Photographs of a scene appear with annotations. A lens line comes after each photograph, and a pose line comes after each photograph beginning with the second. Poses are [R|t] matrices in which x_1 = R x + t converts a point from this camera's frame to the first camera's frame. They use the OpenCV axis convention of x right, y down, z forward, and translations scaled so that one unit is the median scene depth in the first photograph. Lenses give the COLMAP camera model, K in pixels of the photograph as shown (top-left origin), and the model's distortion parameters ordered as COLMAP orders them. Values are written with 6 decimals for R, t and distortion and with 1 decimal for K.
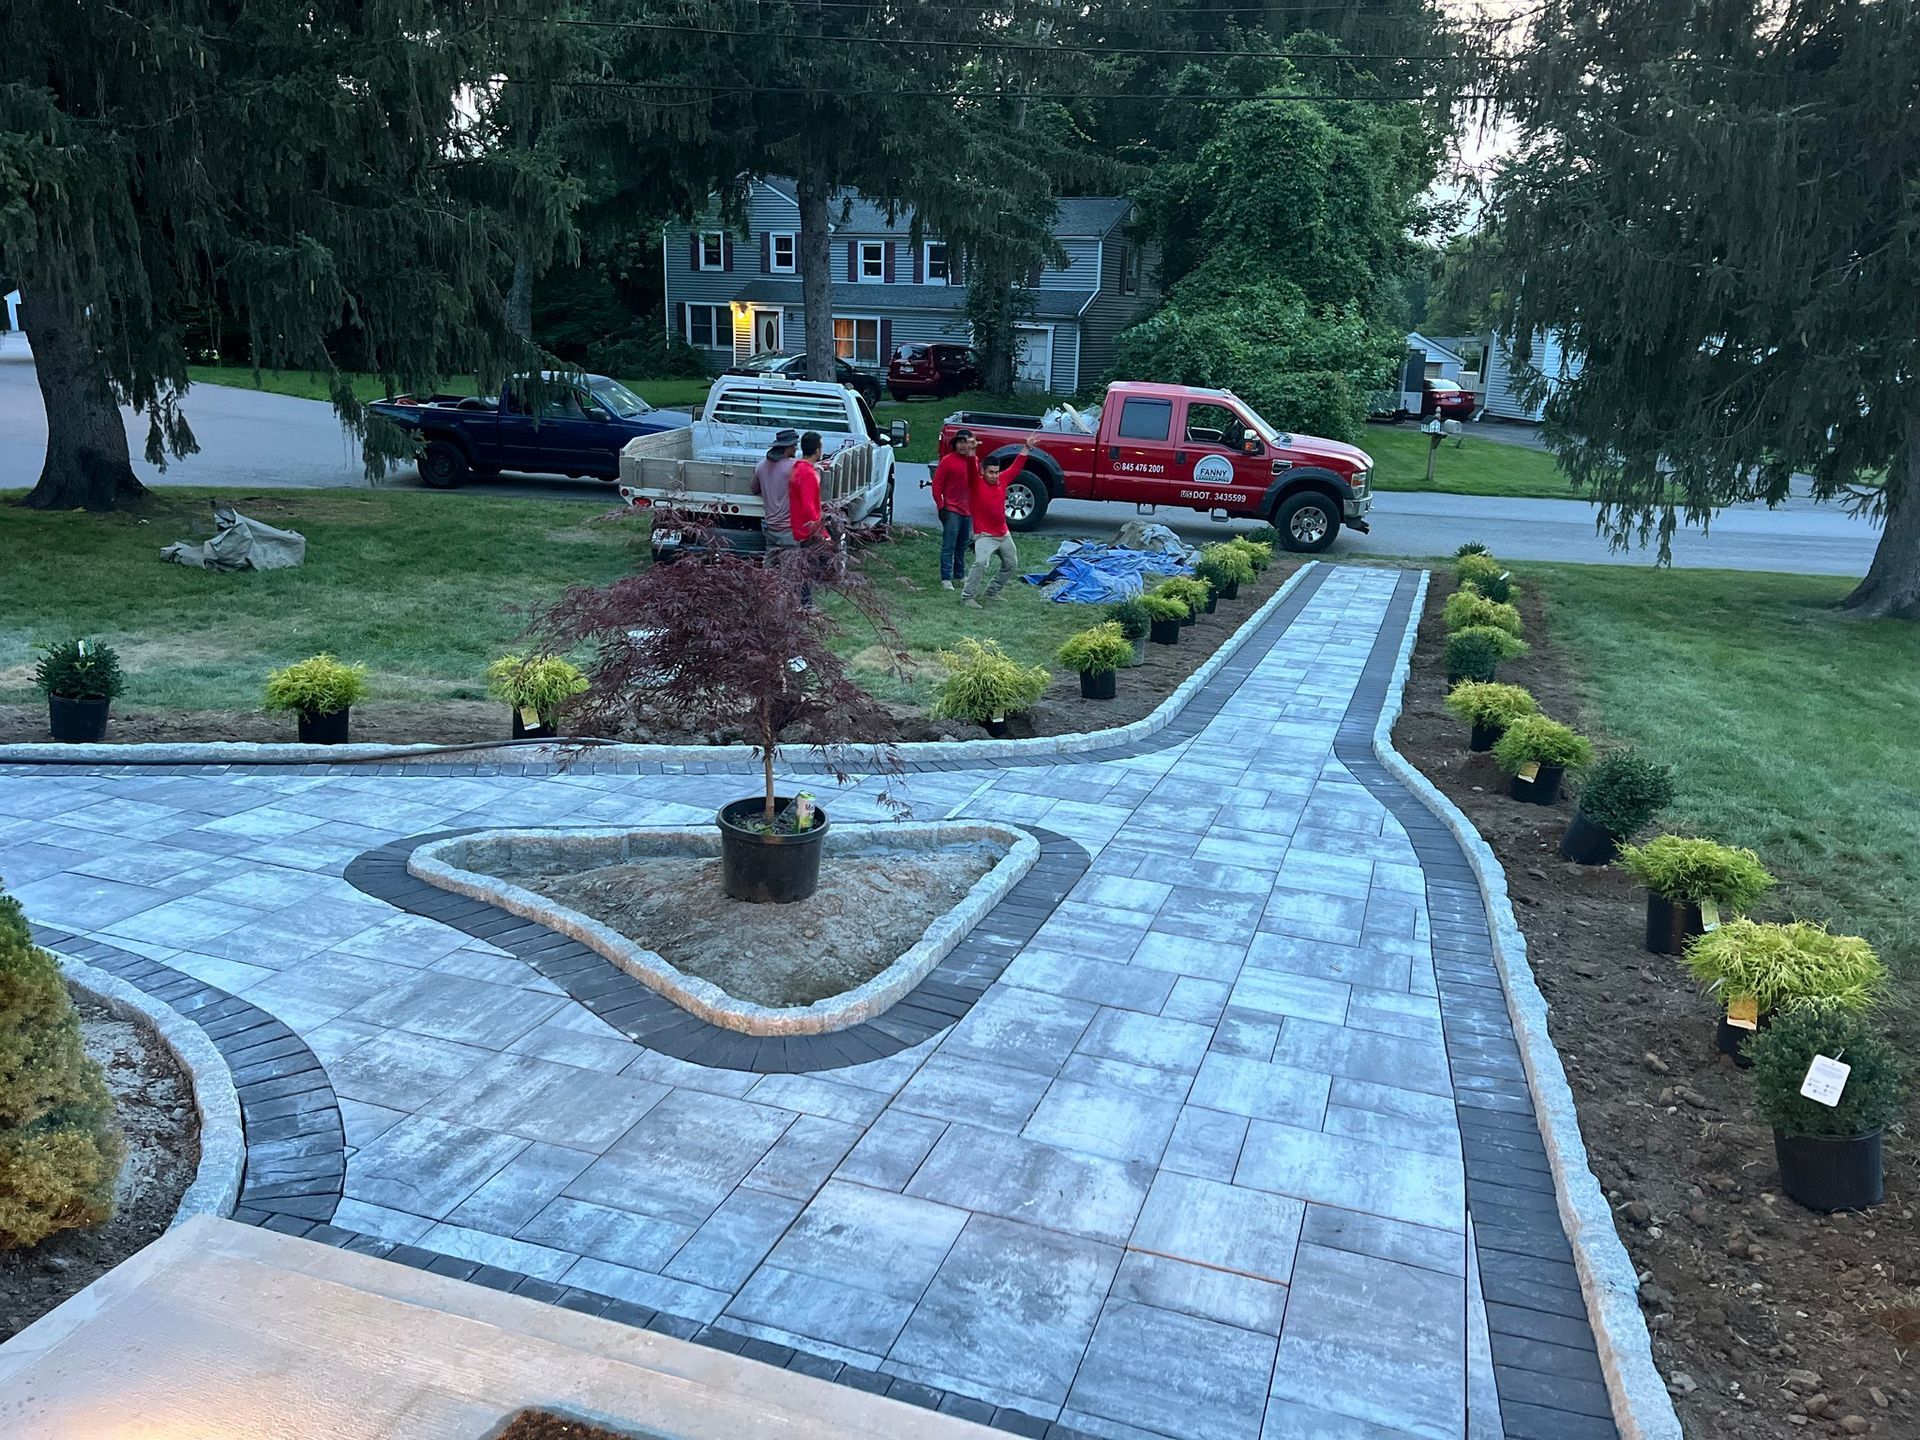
lens RADIAL K [[1429.2, 0, 962.8], [0, 1429.2, 719.5], [0, 0, 1]] dist [0.077677, -0.000620]
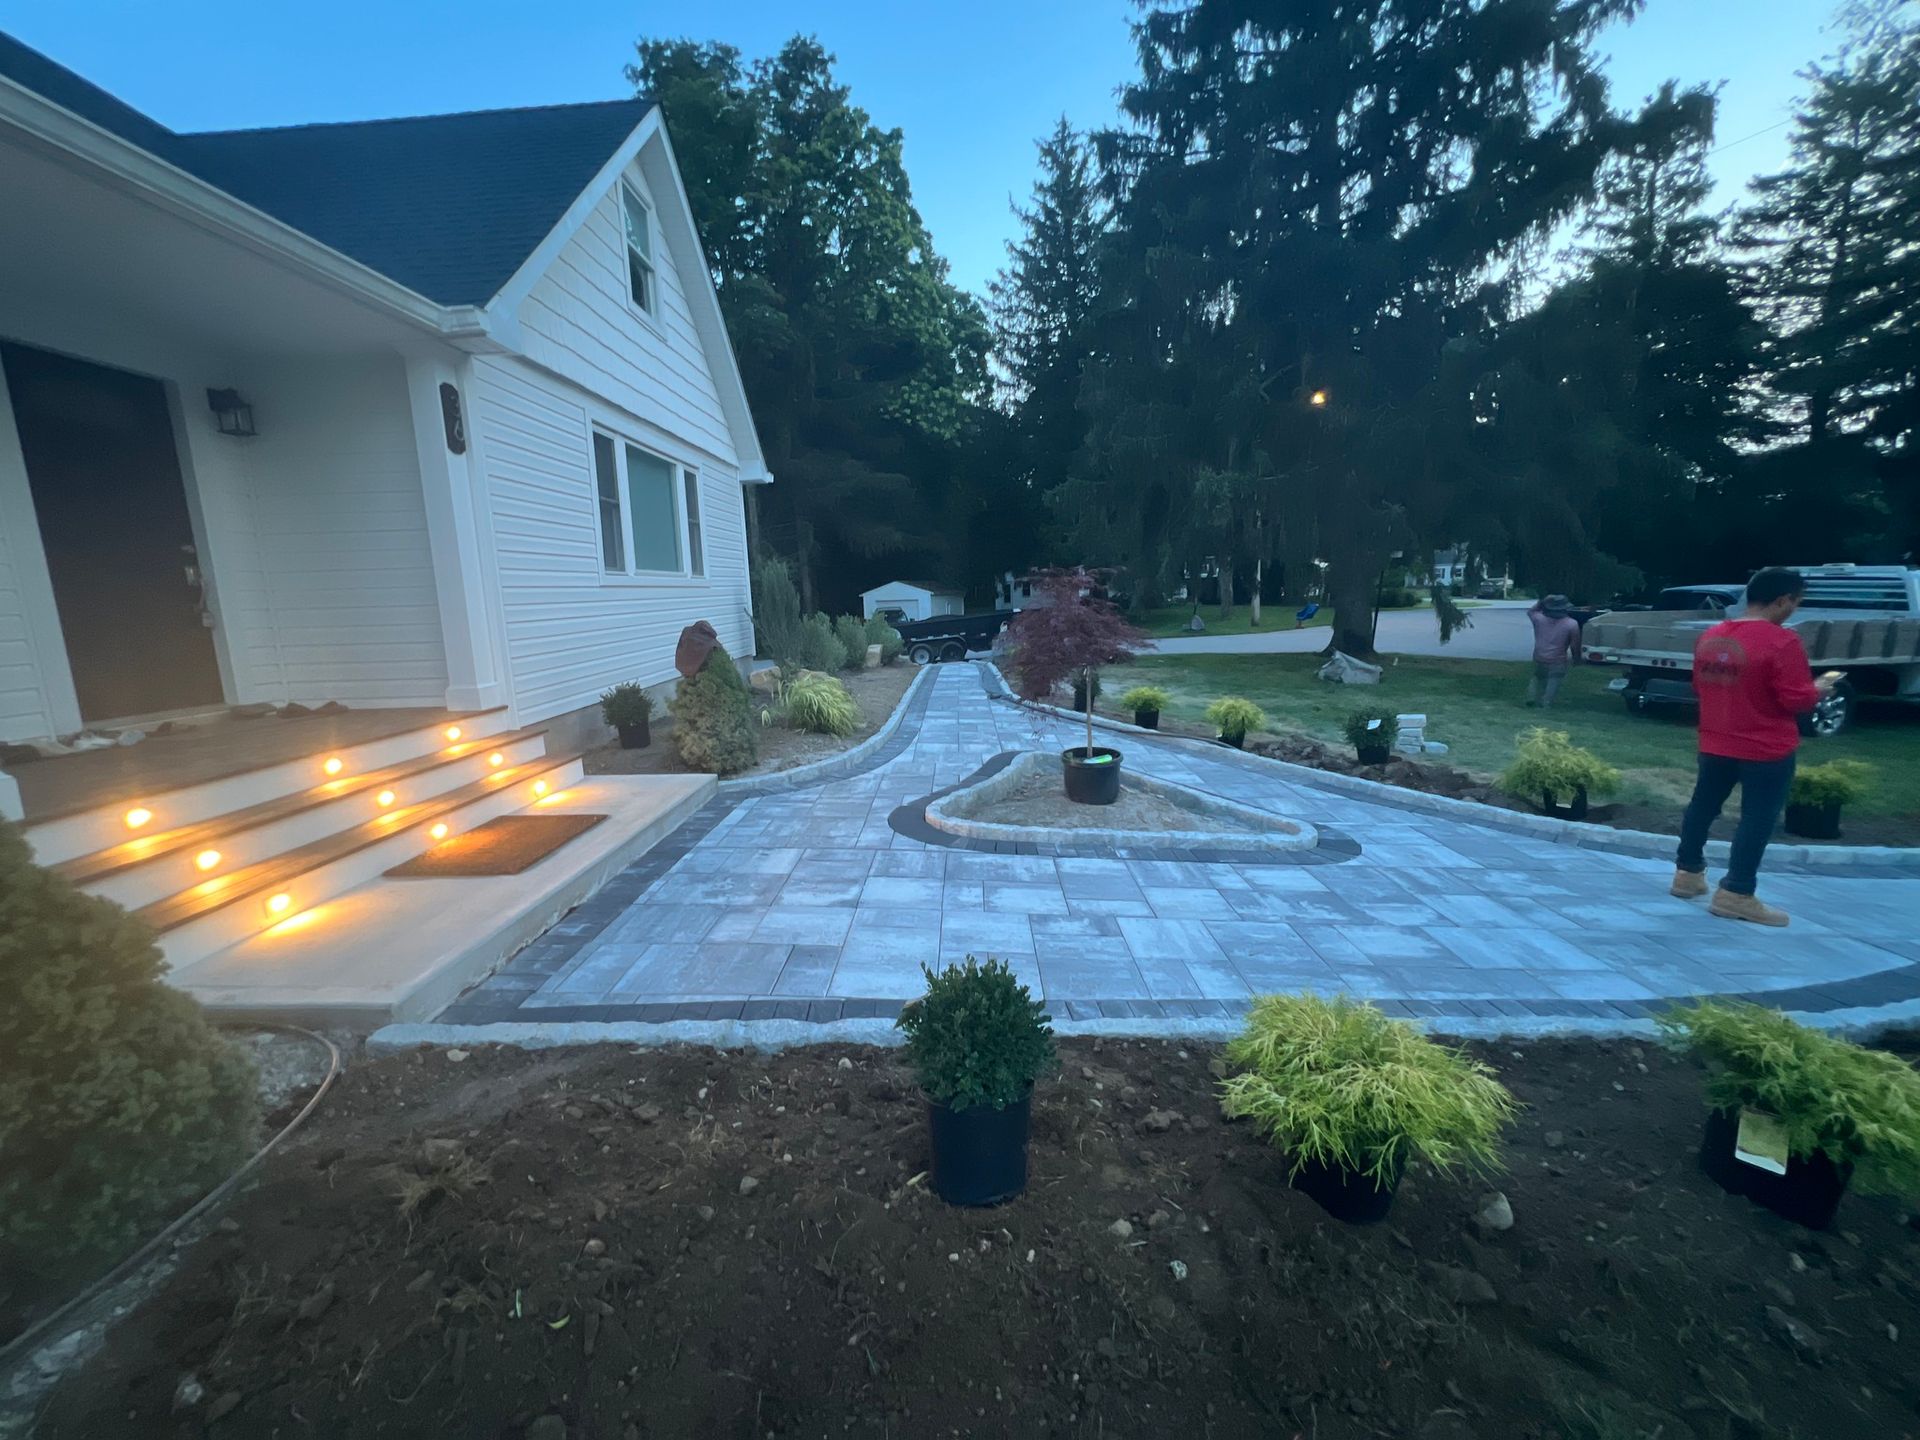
lens RADIAL K [[767.5, 0, 960.8], [0, 767.5, 720.9], [0, 0, 1]] dist [0.000003, -0.000108]
pose [[0.311351, 0.114537, -0.943367, 0.673762], [-0.221619, 0.974089, 0.045123, 0.020368], [0.924092, 0.195019, 0.328667, 0.523440]]
